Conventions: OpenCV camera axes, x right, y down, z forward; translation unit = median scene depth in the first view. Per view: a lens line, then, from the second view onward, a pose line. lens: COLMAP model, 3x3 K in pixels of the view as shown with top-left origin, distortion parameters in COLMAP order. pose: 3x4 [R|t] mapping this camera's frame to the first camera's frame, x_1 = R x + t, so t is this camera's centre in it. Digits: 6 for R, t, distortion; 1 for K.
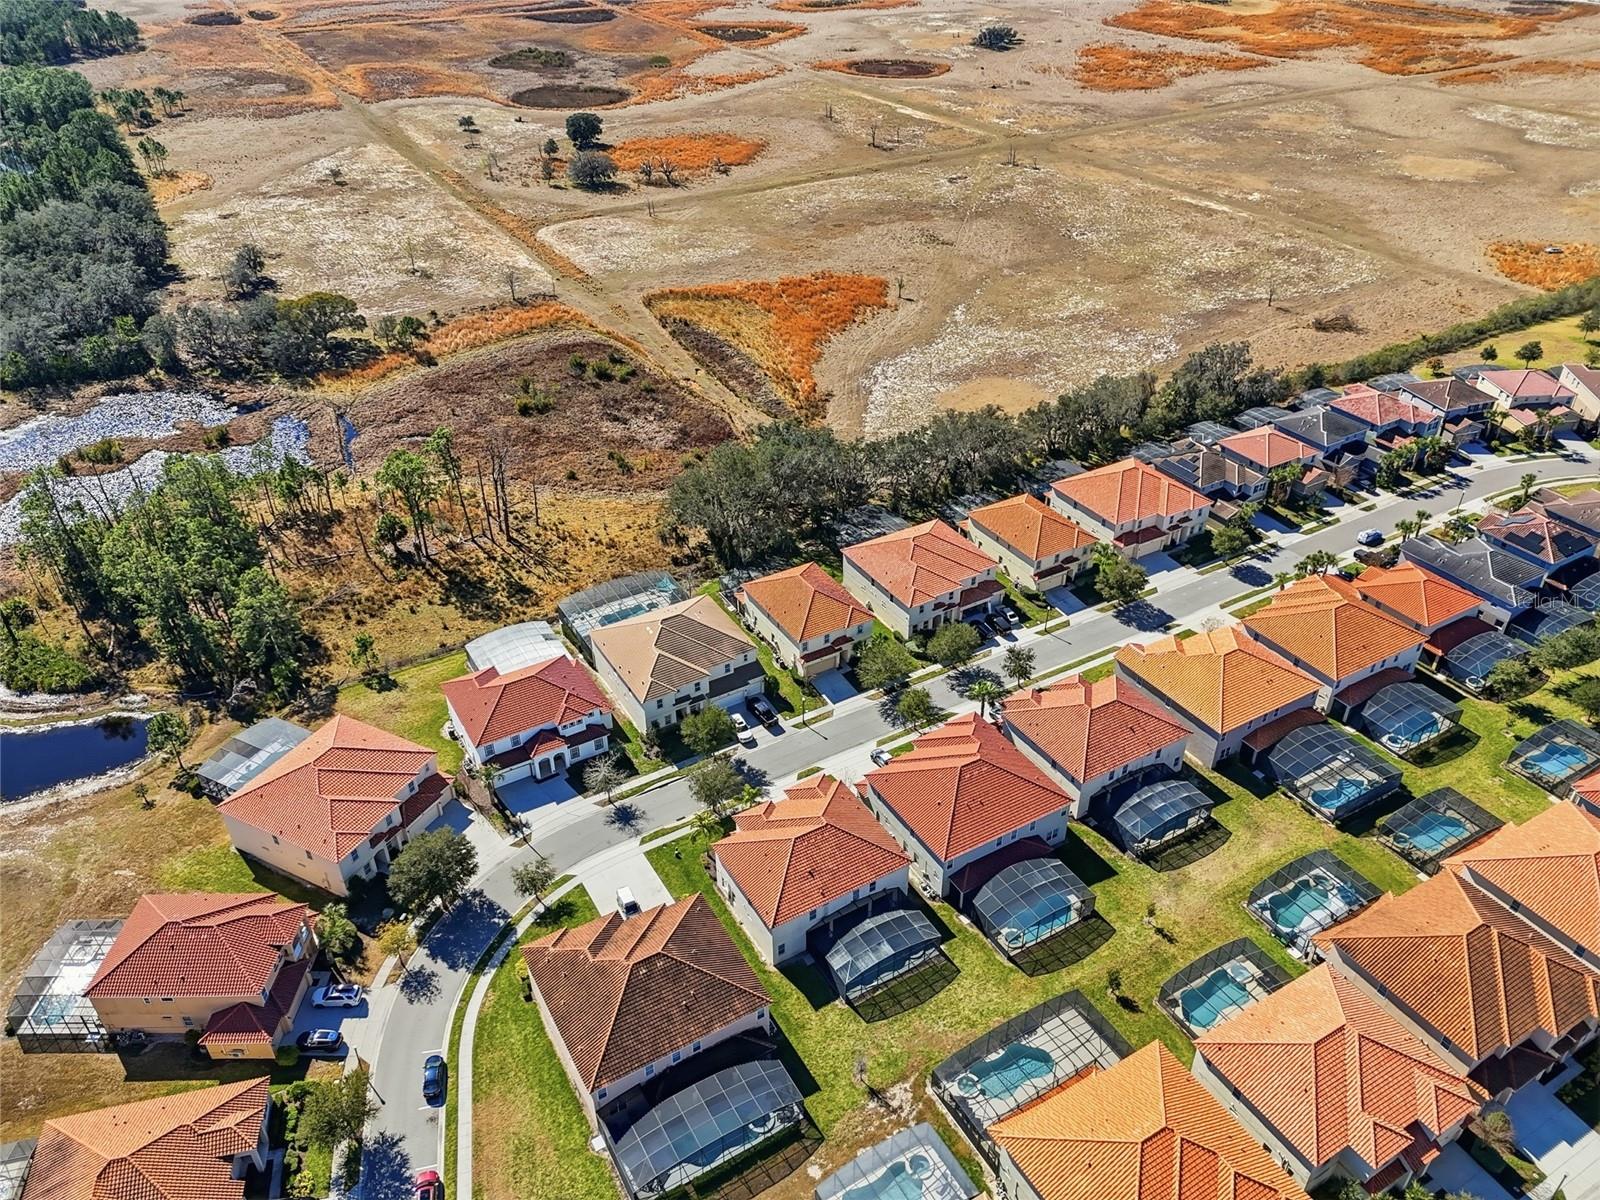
lens RADIAL K [[1131.0, 0, 800.0], [0, 1131.0, 600.0], [0, 0, 1]] dist [0.031499, -0.001442]
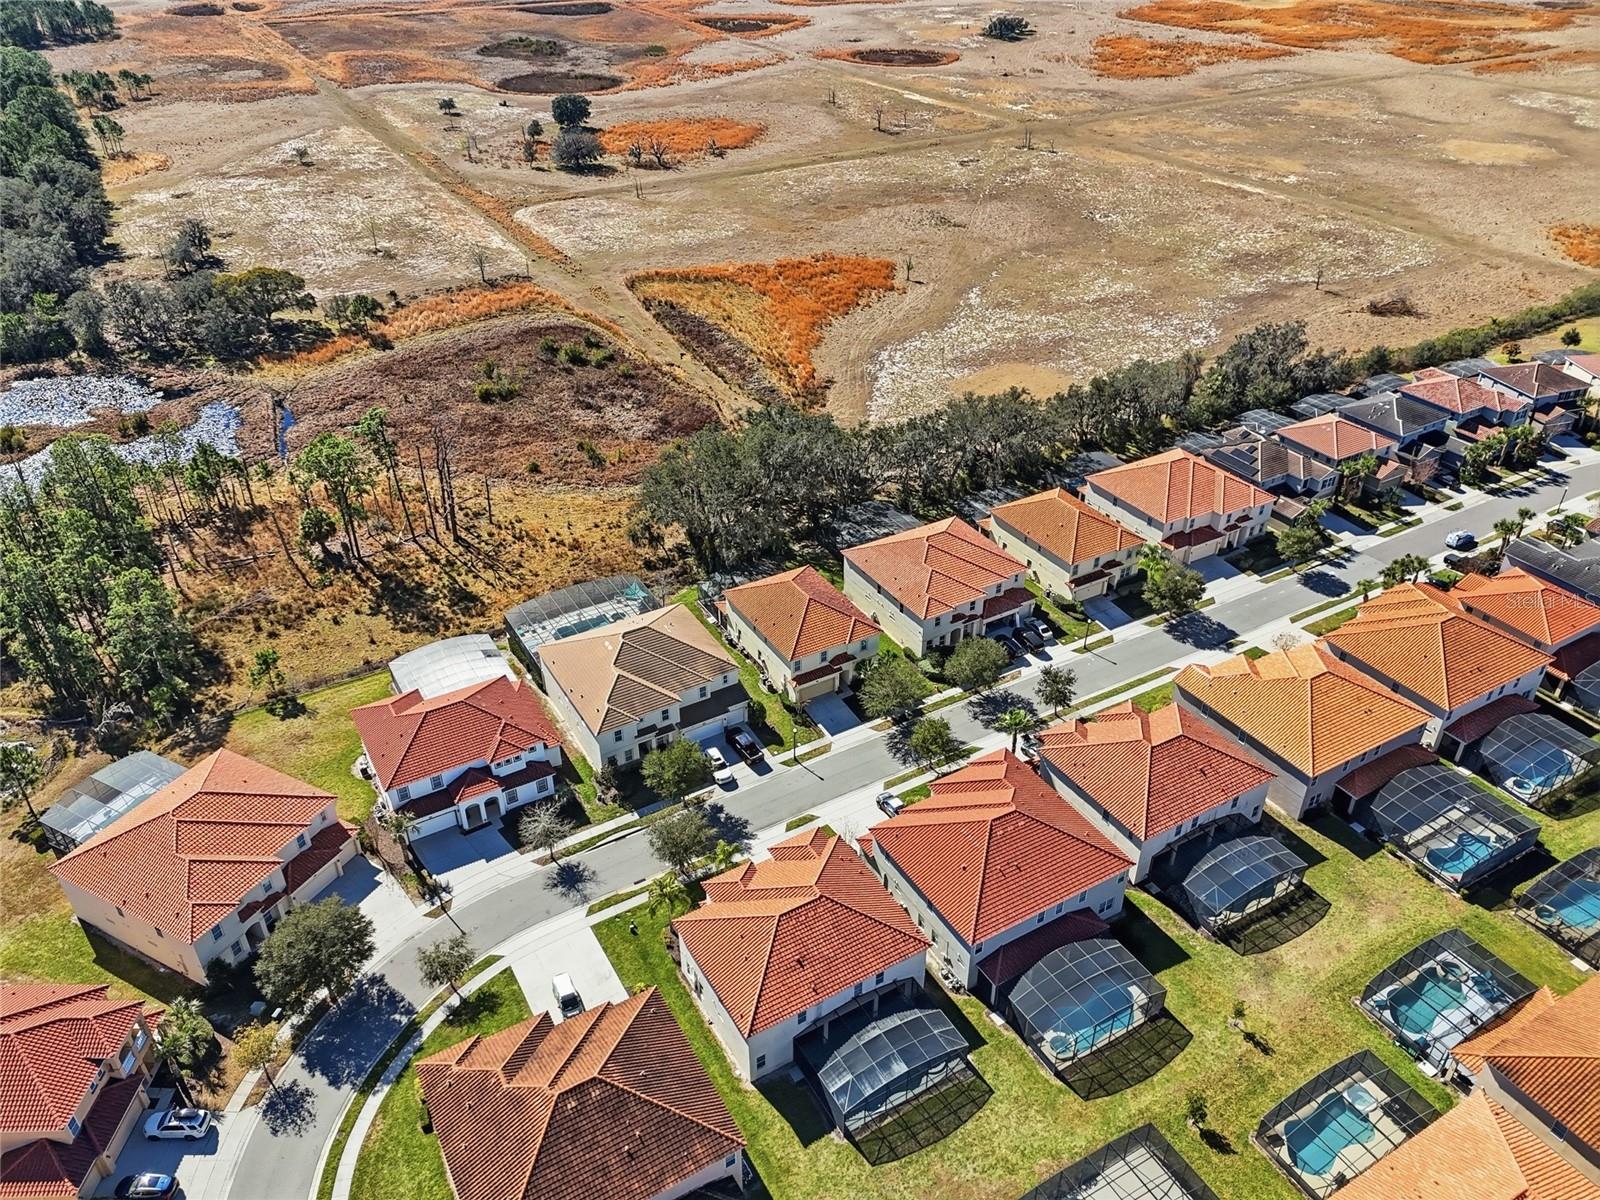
lens RADIAL K [[1131.0, 0, 800.0], [0, 1131.0, 600.0], [0, 0, 1]] dist [0.031499, -0.001442]
pose [[0.999990, 0.003822, -0.002421, 0.007293], [-0.003854, 0.999904, -0.013287, 0.003417], [0.002370, 0.013296, 0.999909, 0.152304]]
